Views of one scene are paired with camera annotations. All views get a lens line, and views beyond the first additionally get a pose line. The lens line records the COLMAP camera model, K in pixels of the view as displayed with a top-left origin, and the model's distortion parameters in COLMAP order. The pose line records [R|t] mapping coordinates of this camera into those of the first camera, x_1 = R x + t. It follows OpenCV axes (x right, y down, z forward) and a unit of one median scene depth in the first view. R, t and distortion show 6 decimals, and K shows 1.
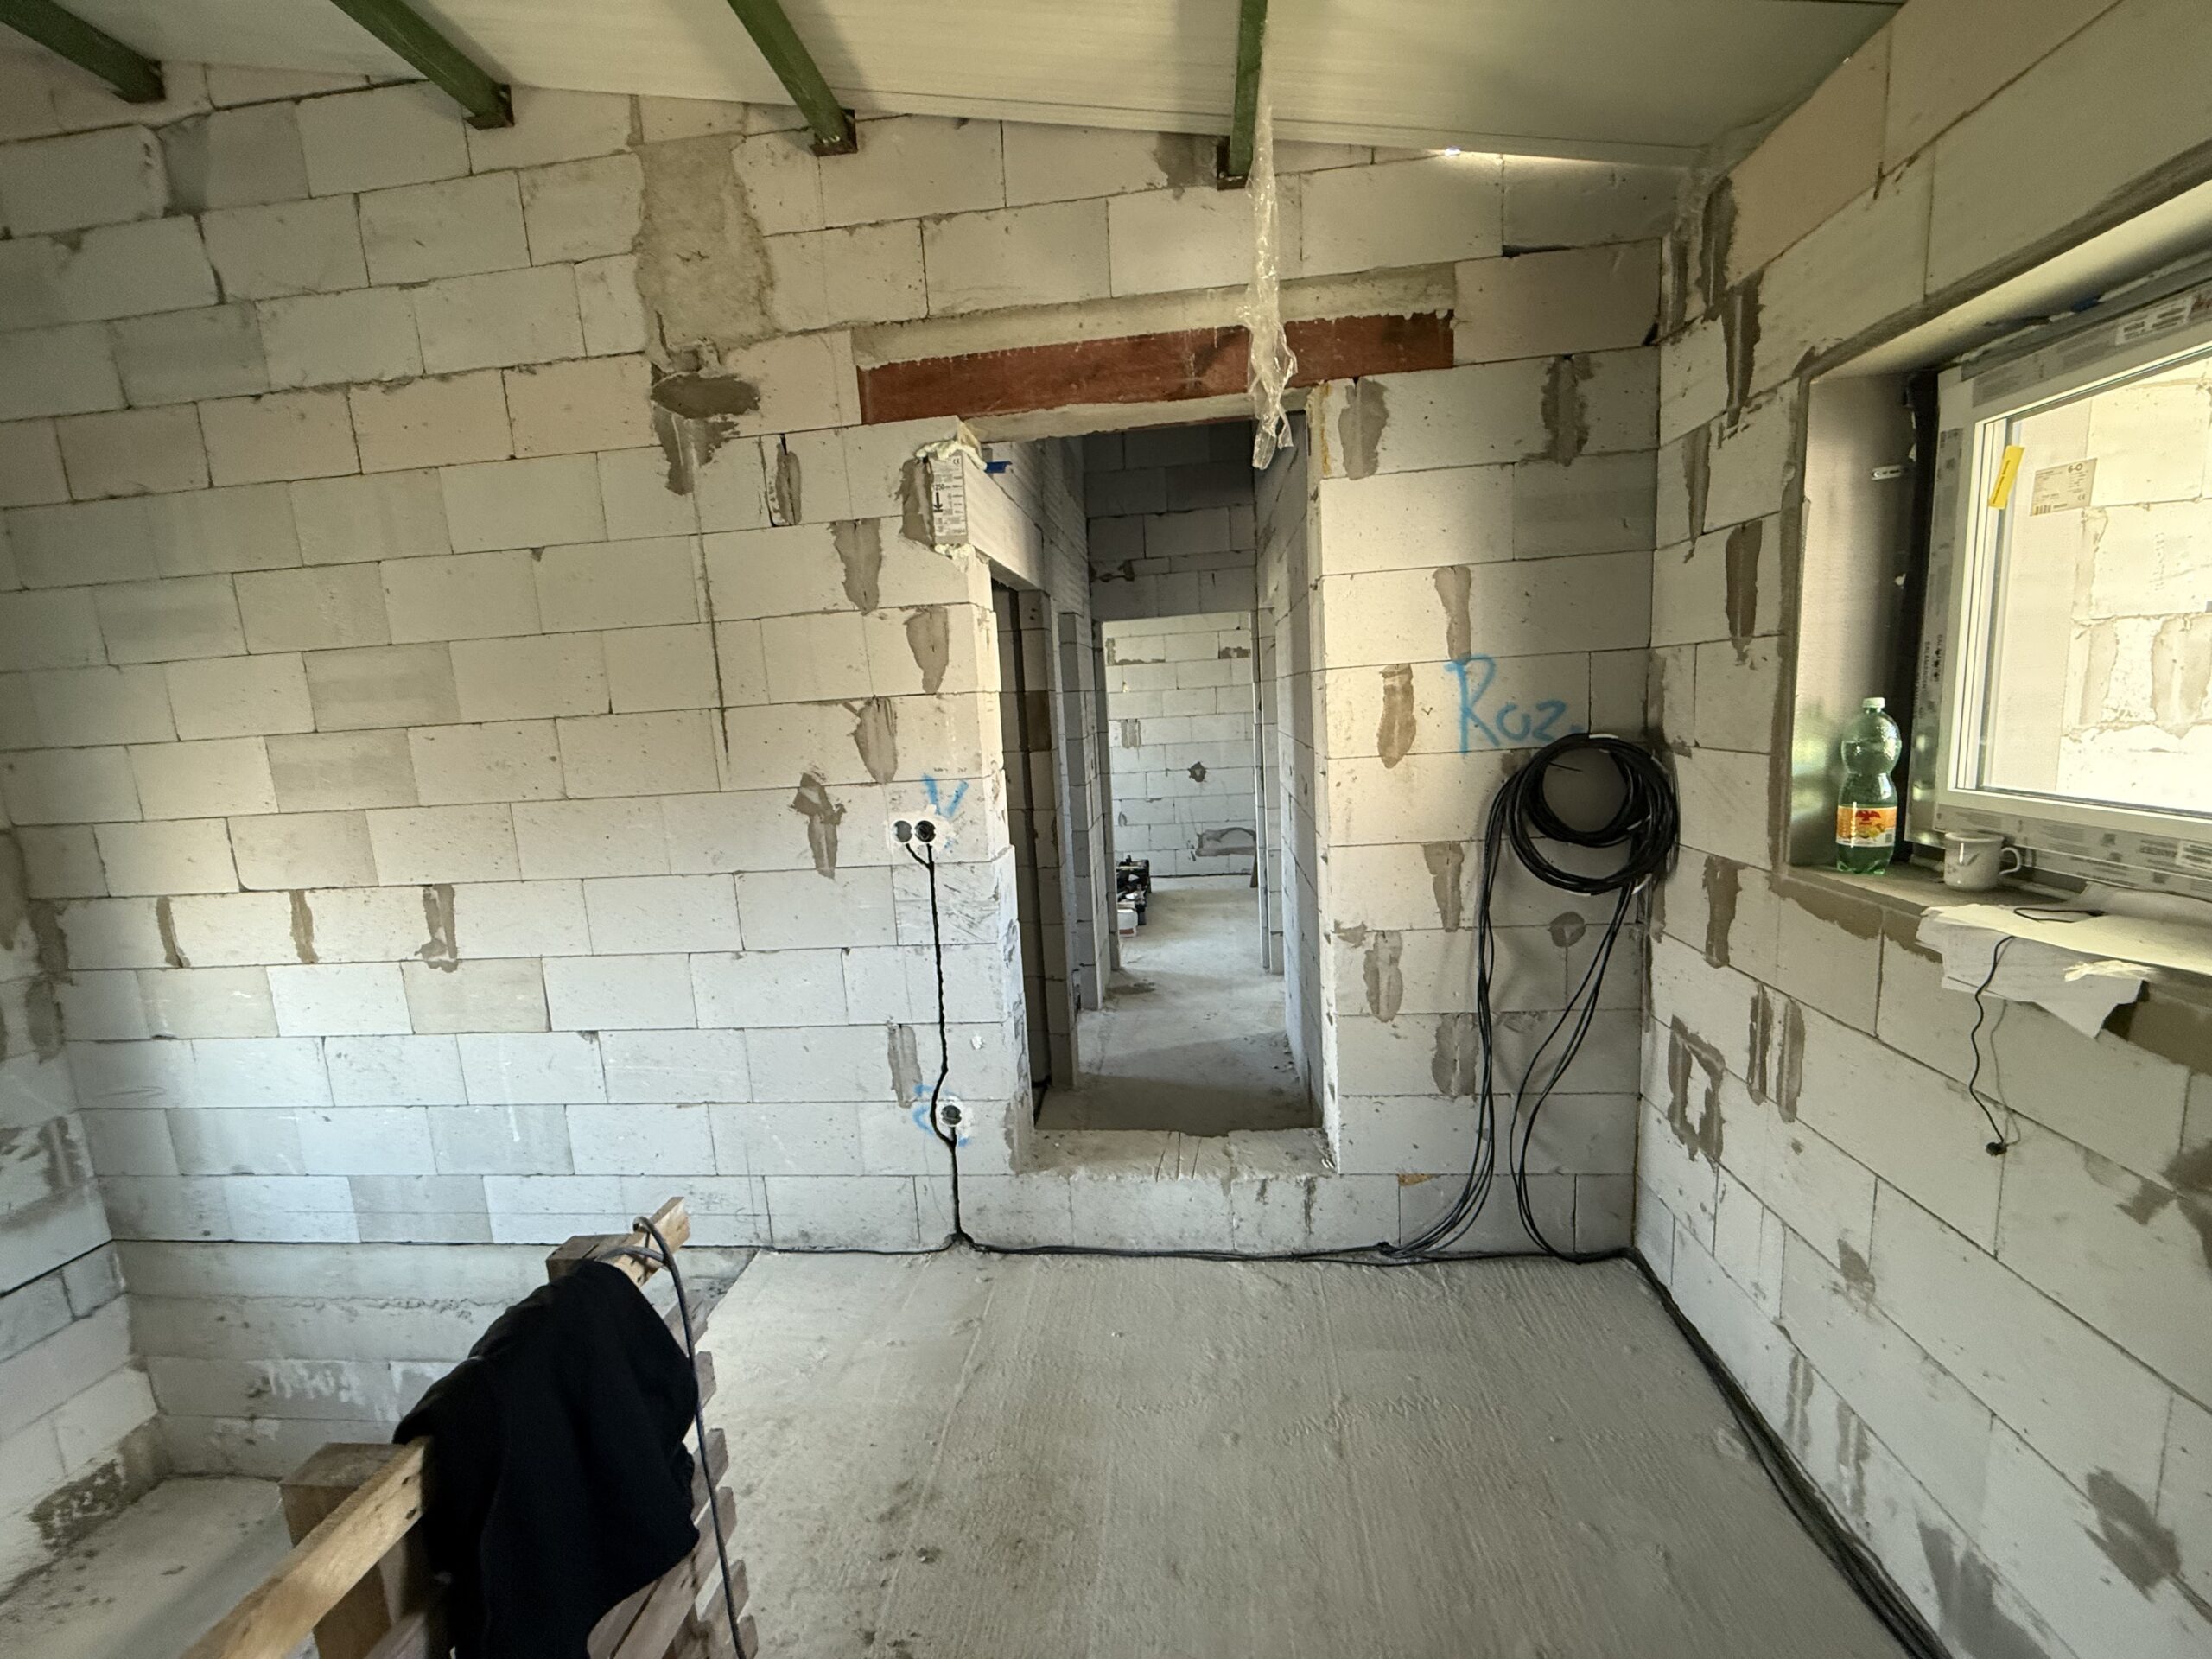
lens RADIAL K [[878.8, 0, 1106.0], [0, 878.8, 829.5], [0, 0, 1]] dist [0.000242, 0.000001]
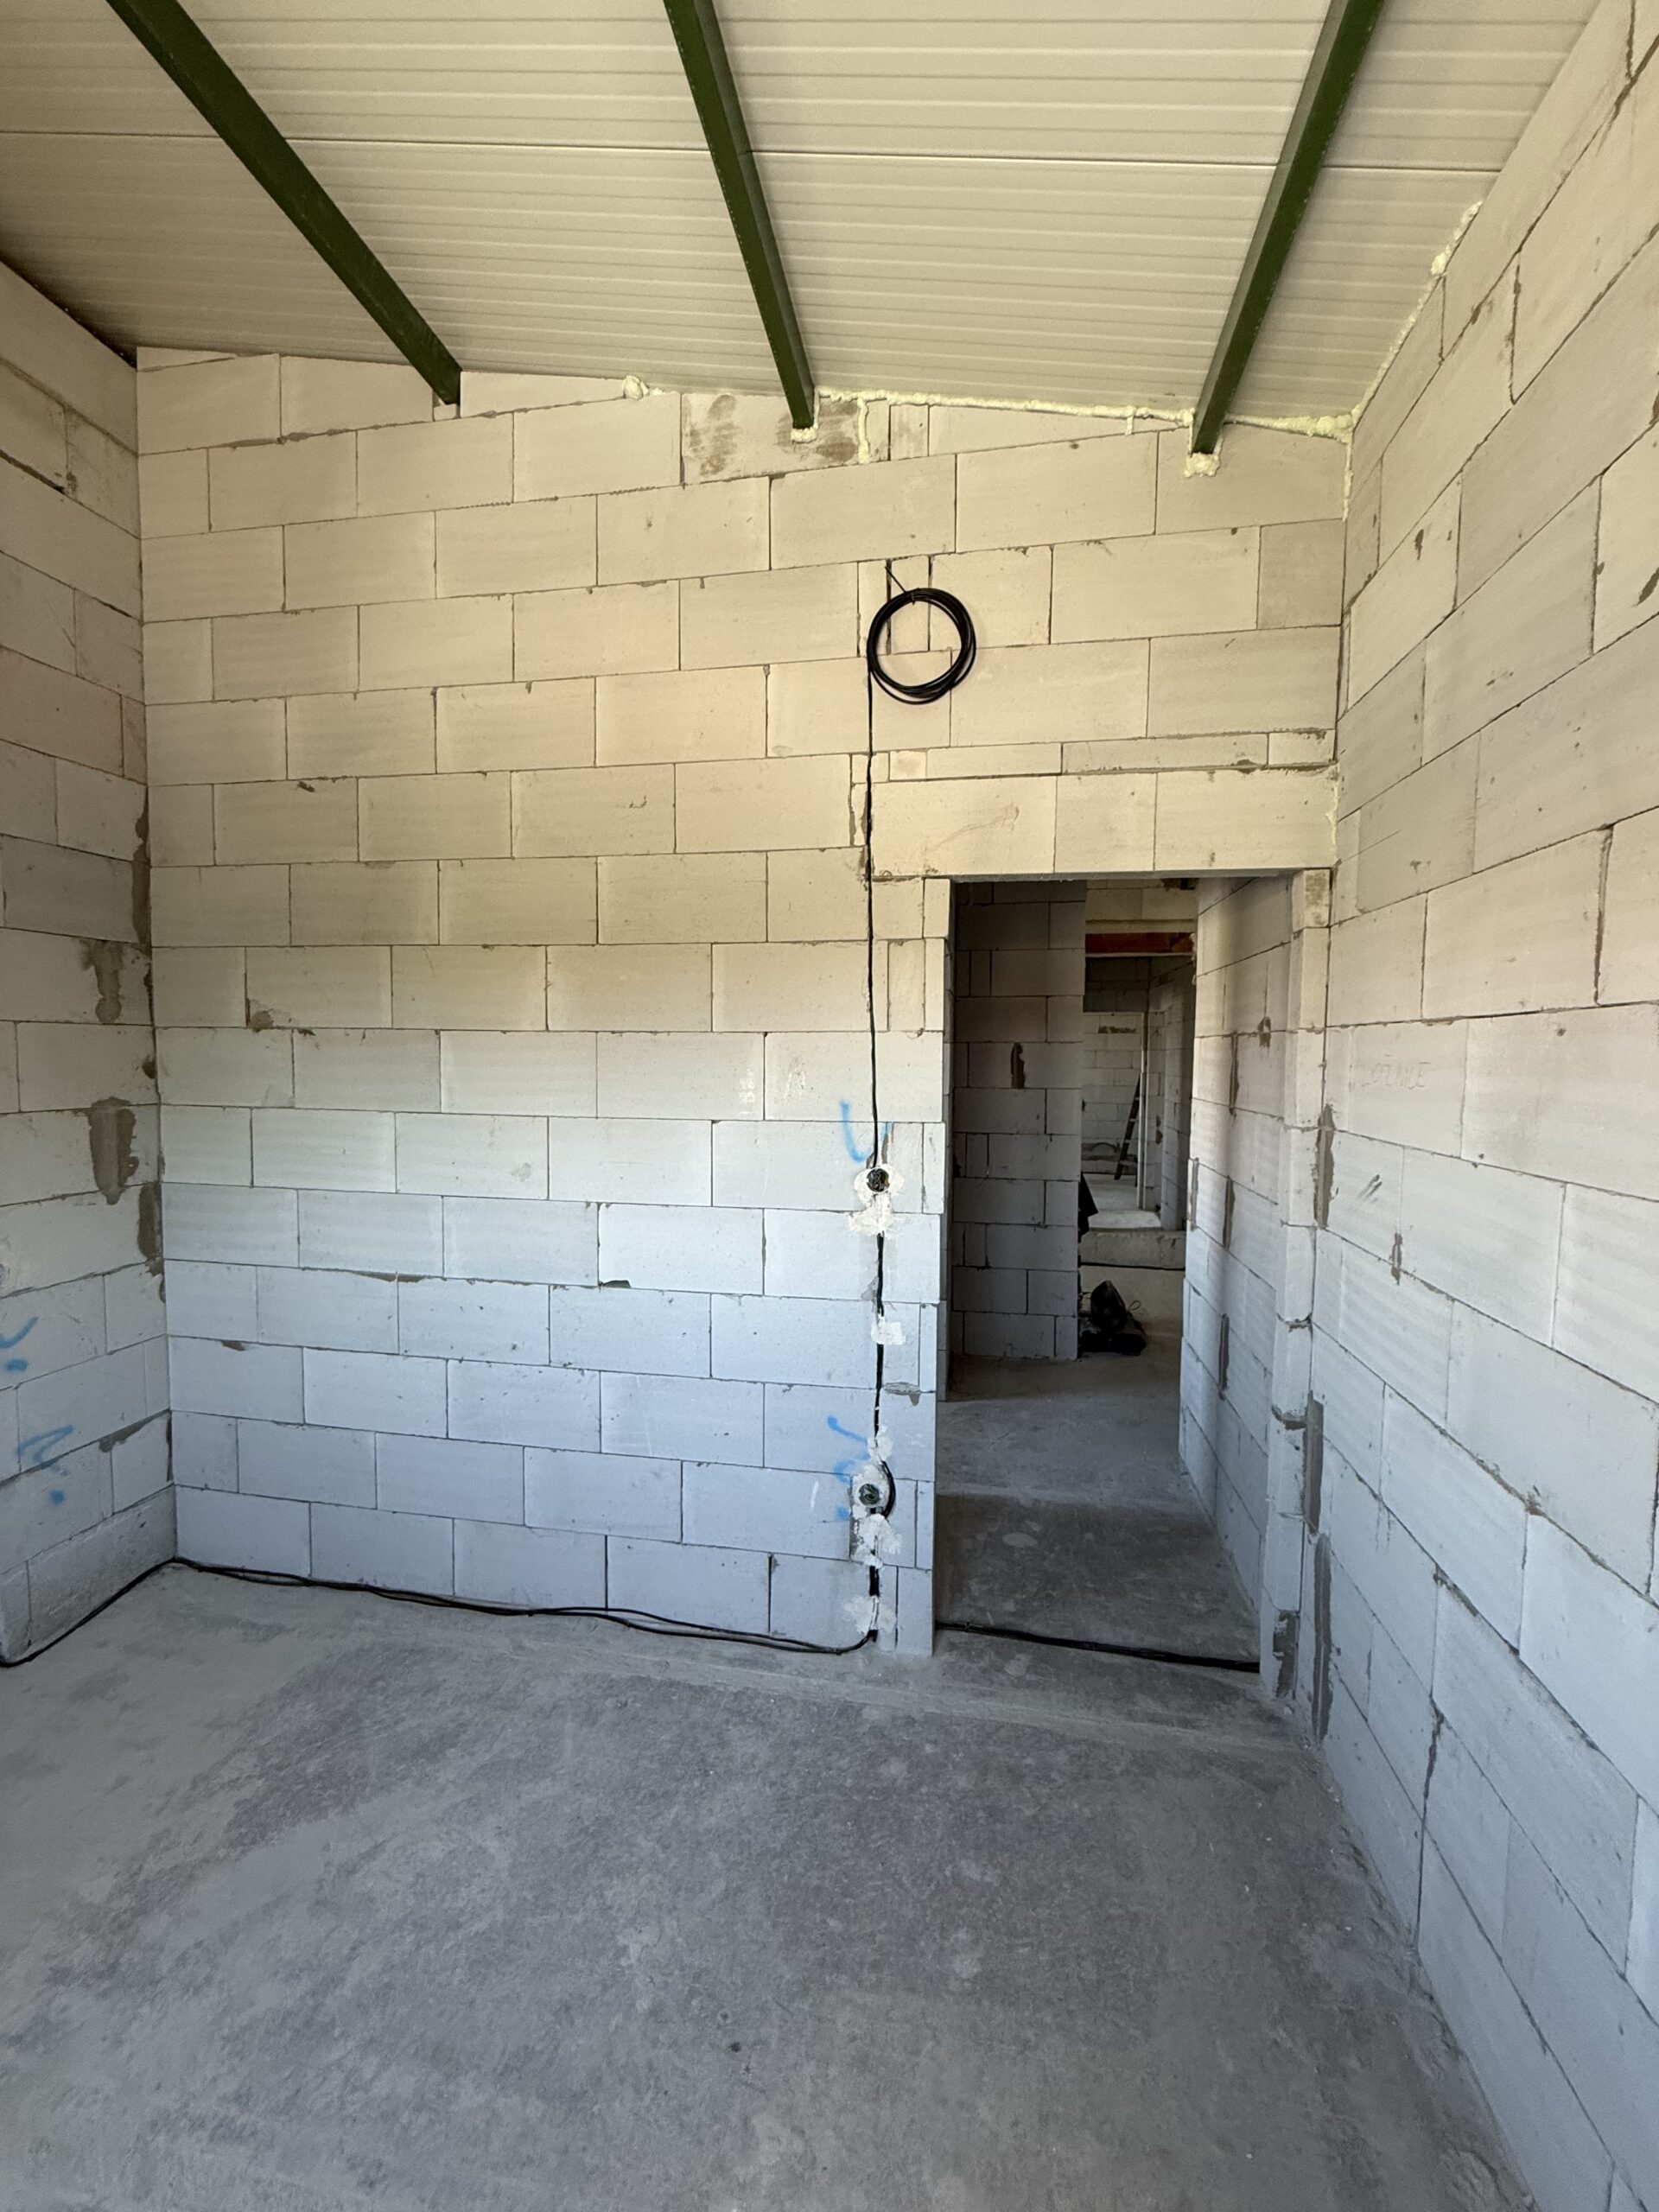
lens RADIAL K [[878.8, 0, 829.5], [0, 878.8, 1106.0], [0, 0, 1]] dist [0.000242, 0.000001]
pose [[0.995035, 0.073752, -0.066830, -0.304568], [-0.078815, 0.993943, -0.076590, 0.118825], [0.060776, 0.081477, 0.994820, -0.741228]]
